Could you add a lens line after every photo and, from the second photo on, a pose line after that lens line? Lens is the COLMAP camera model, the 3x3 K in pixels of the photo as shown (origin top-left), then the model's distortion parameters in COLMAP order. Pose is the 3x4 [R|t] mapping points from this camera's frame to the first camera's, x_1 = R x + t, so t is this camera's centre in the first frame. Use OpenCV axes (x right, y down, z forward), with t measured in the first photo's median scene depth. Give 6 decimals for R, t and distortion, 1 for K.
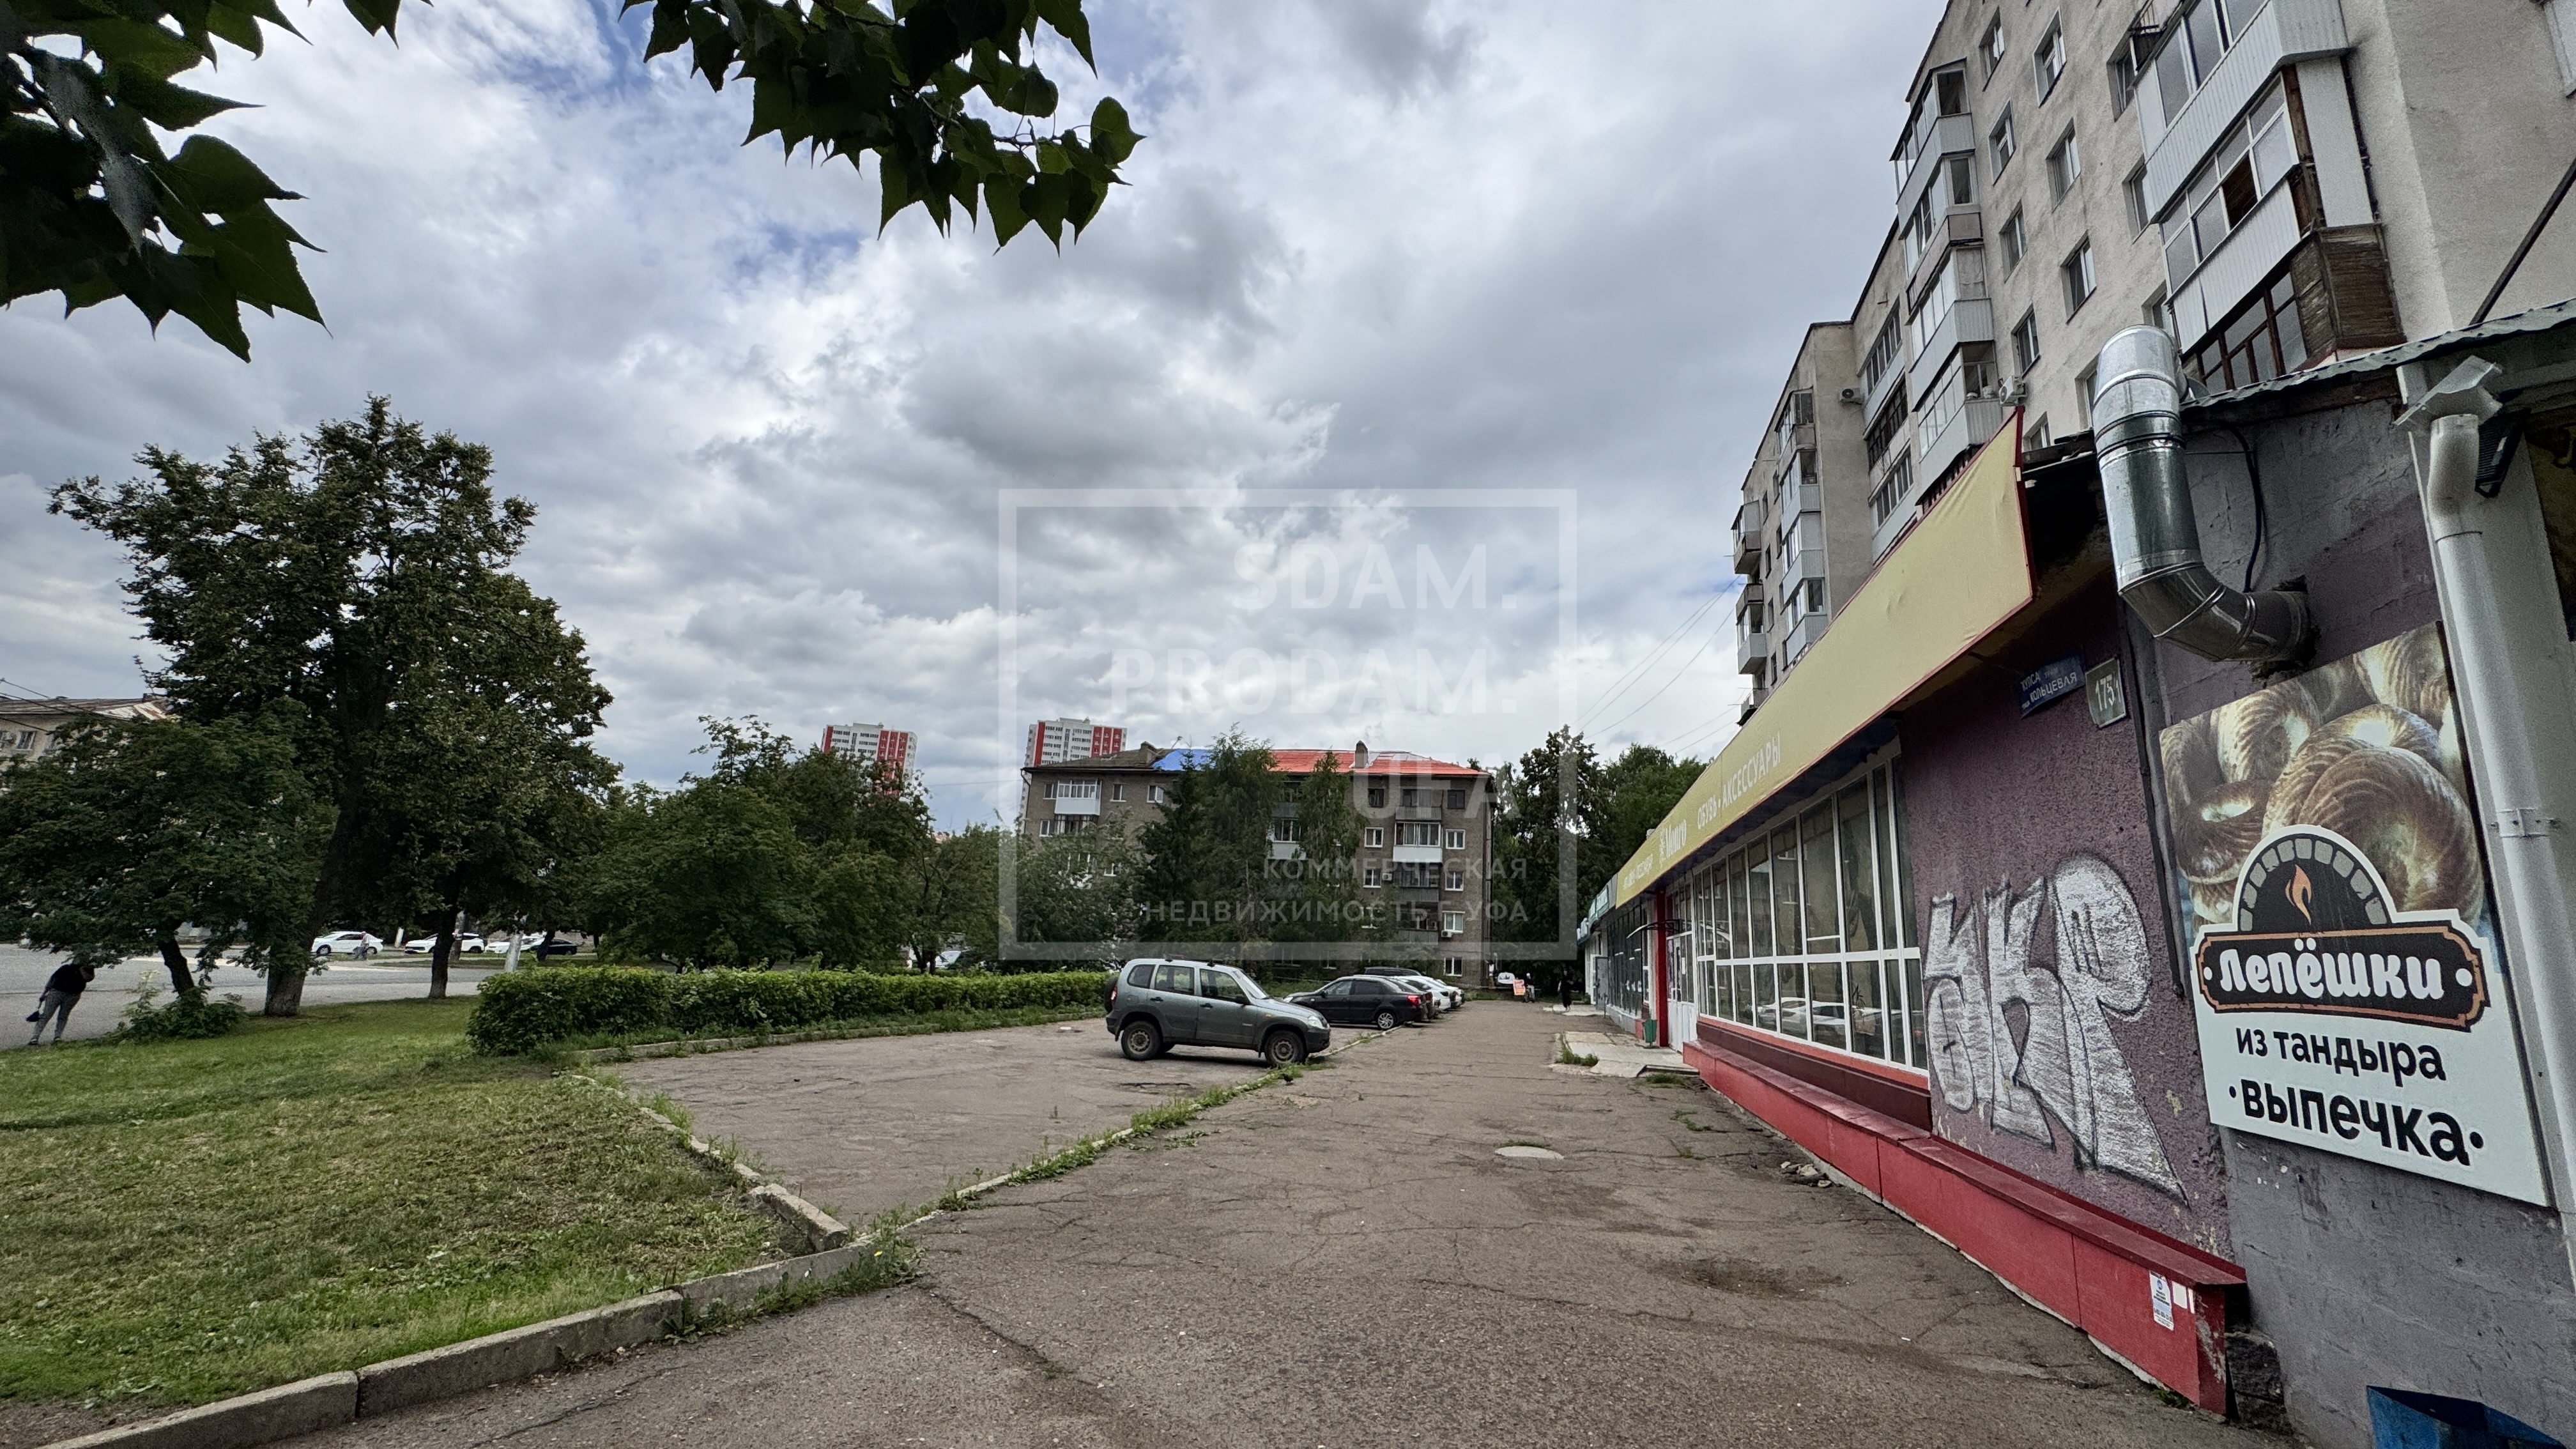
lens RADIAL K [[1024.3, 0, 1278.5], [0, 1024.3, 720.1], [0, 0, 1]] dist [-0.002772, 0.000606]
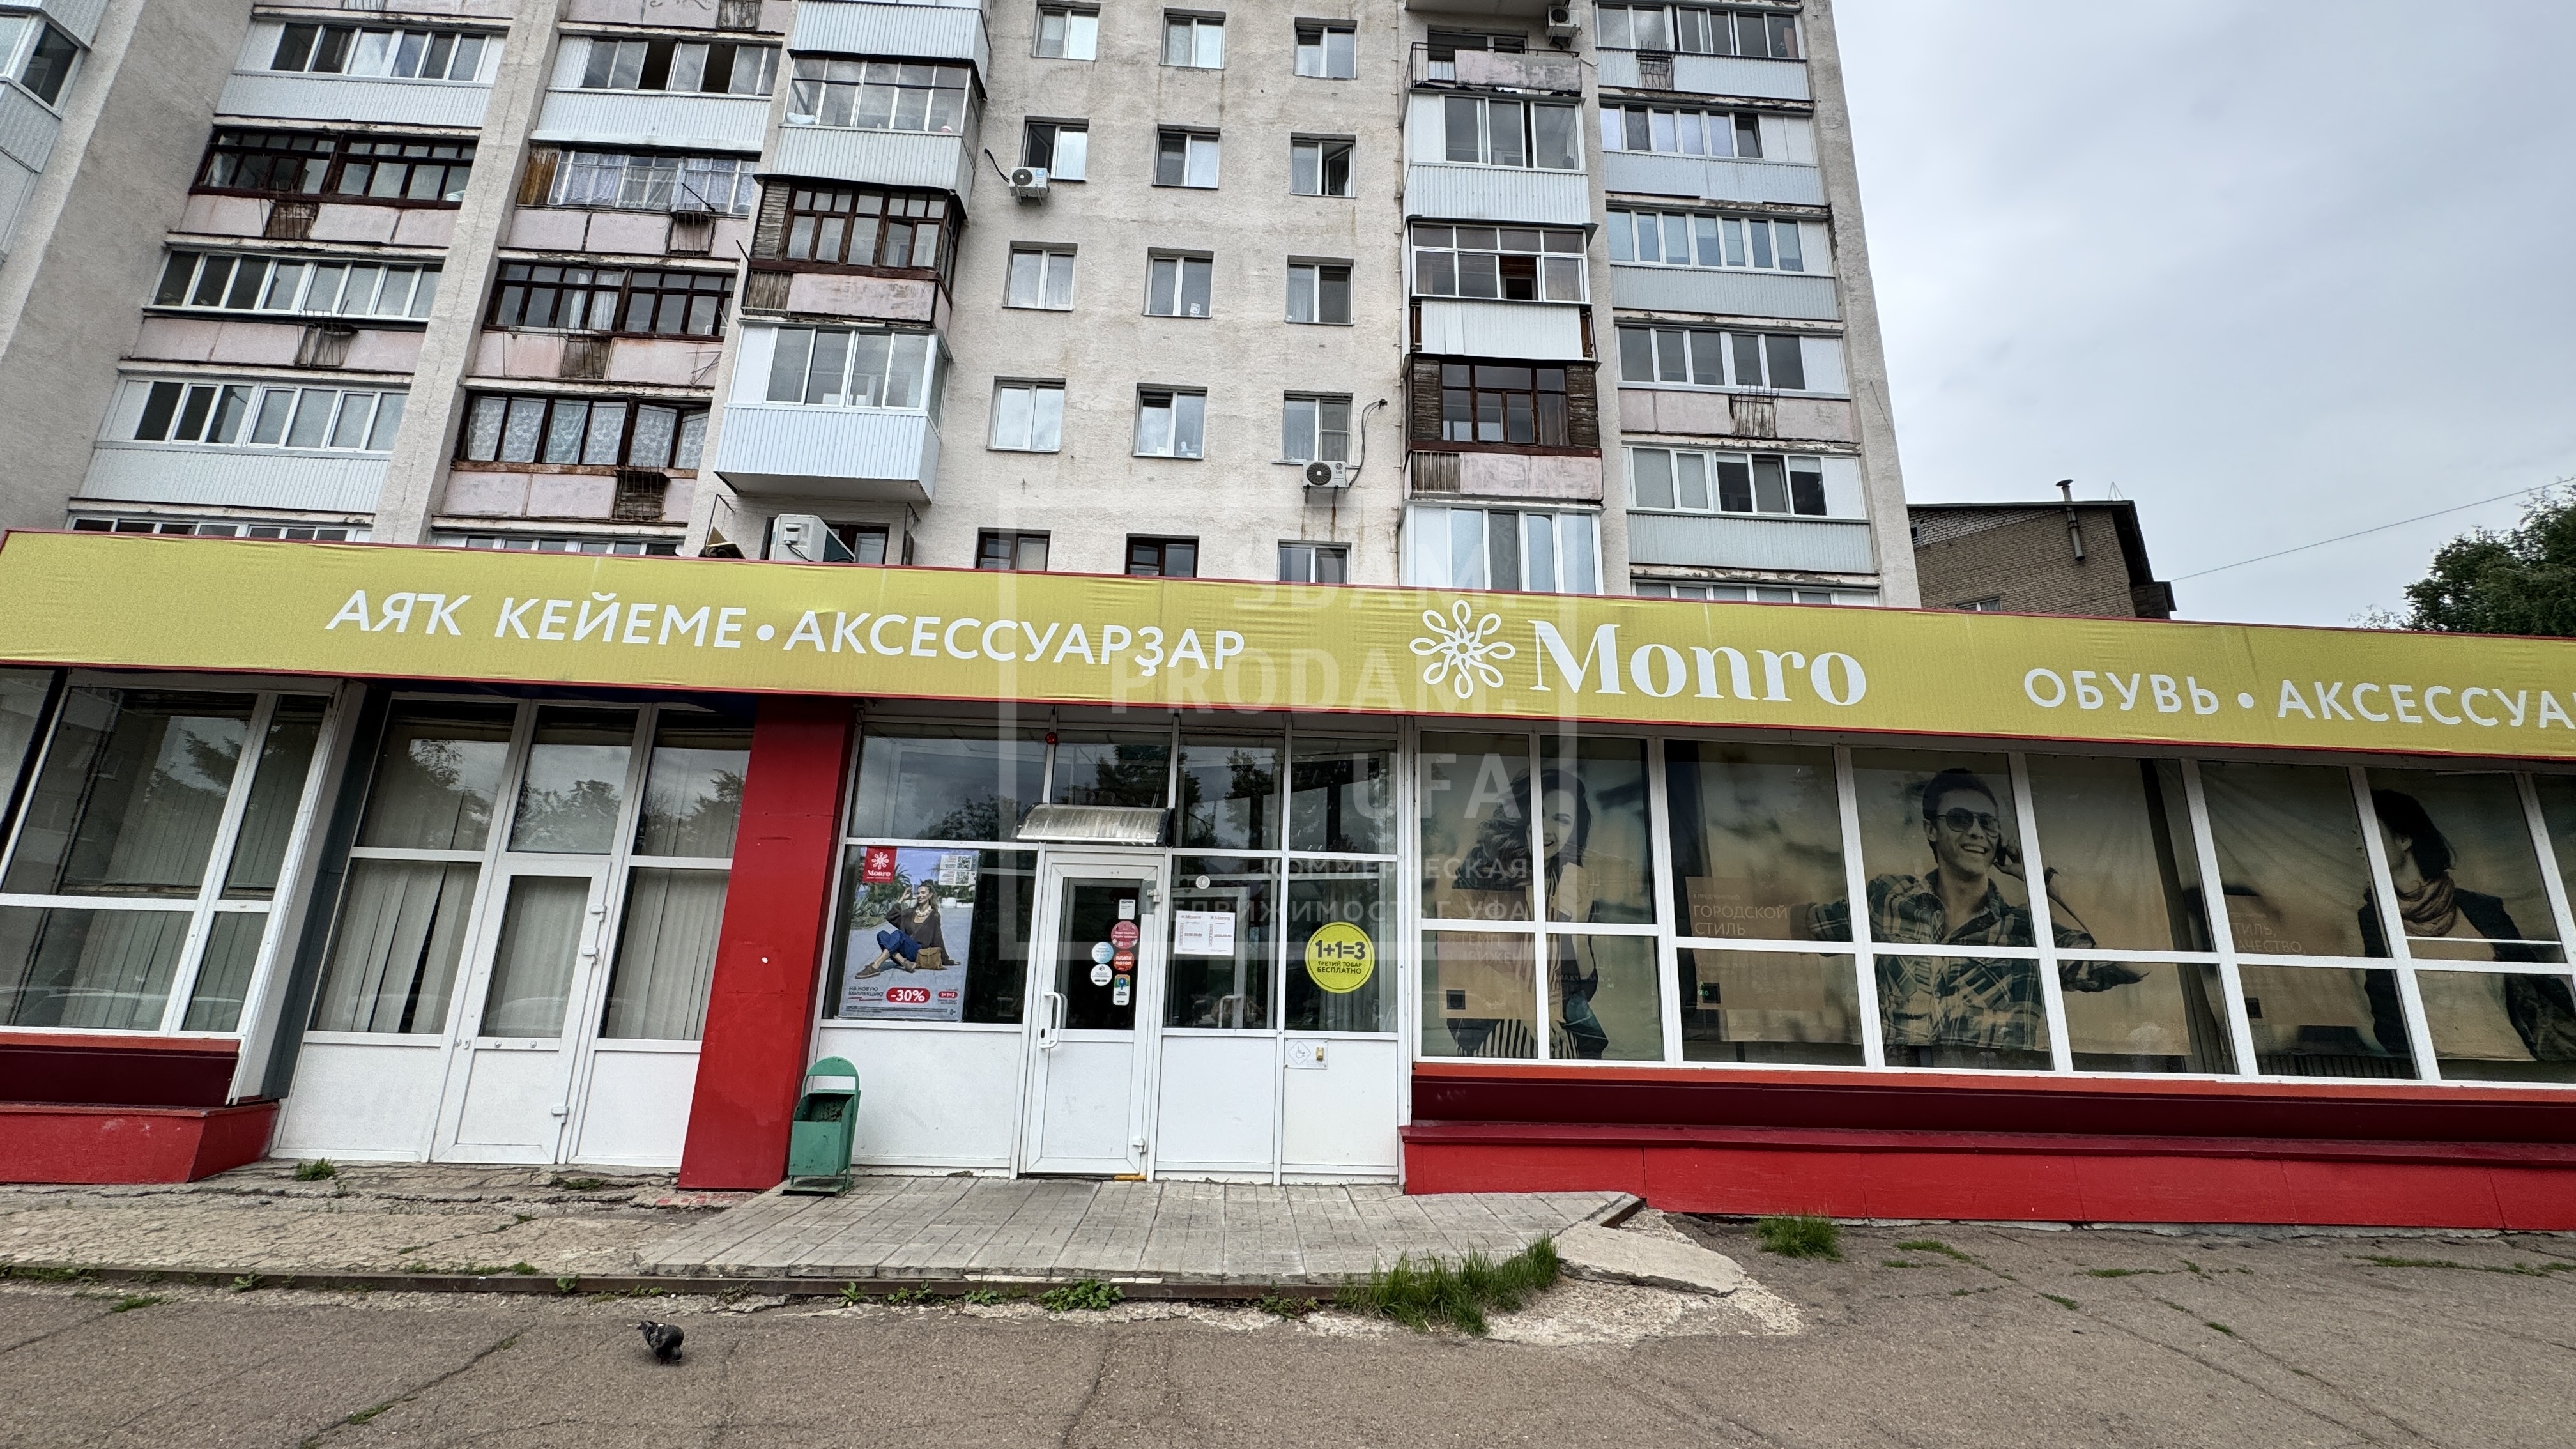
lens RADIAL K [[1024.3, 0, 1287.2], [0, 1024.3, 723.1], [0, 0, 1]] dist [-0.002772, 0.000606]
pose [[-0.282205, 0.183699, 0.941602, 0.012493], [-0.256560, 0.931296, -0.258581, 0.196478], [-0.924412, -0.314550, -0.215687, 0.821143]]
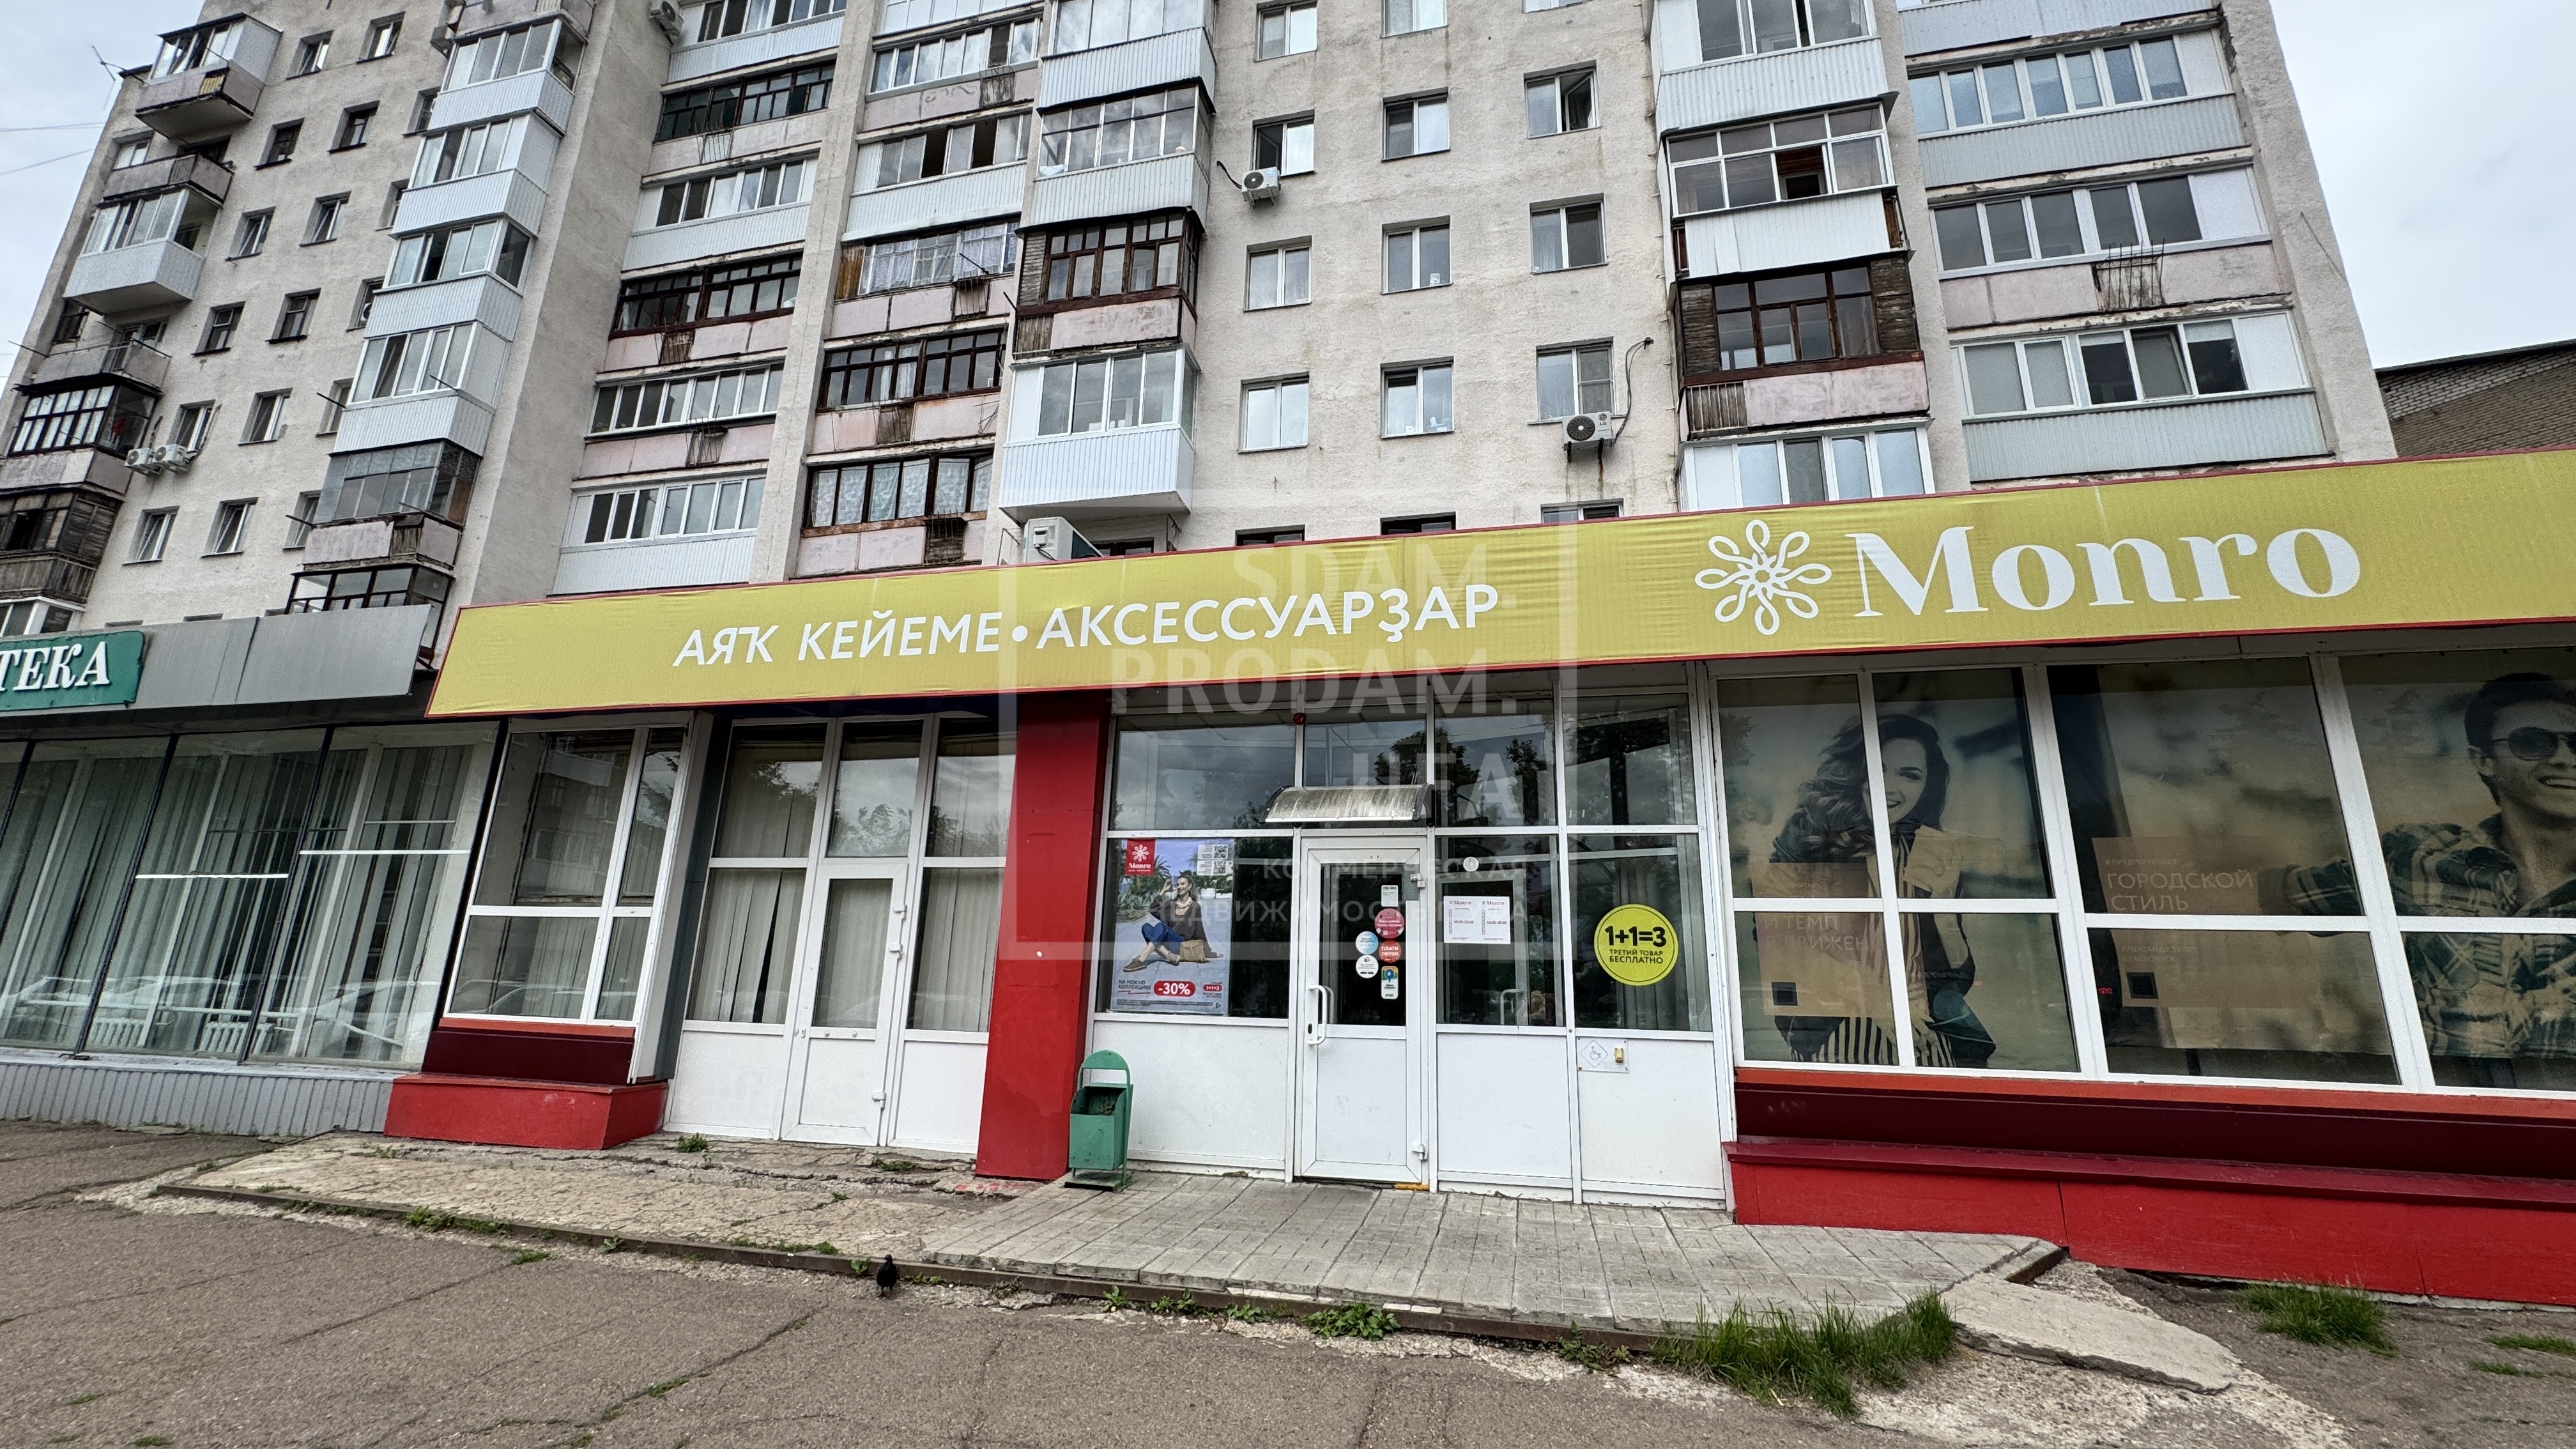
lens RADIAL K [[1024.3, 0, 1286.2], [0, 1024.3, 723.3], [0, 0, 1]] dist [-0.002772, 0.000606]
pose [[-0.004647, 0.193906, 0.981009, 0.035830], [-0.250704, 0.949463, -0.188858, 0.196827], [-0.968053, -0.246821, 0.044201, 0.809555]]
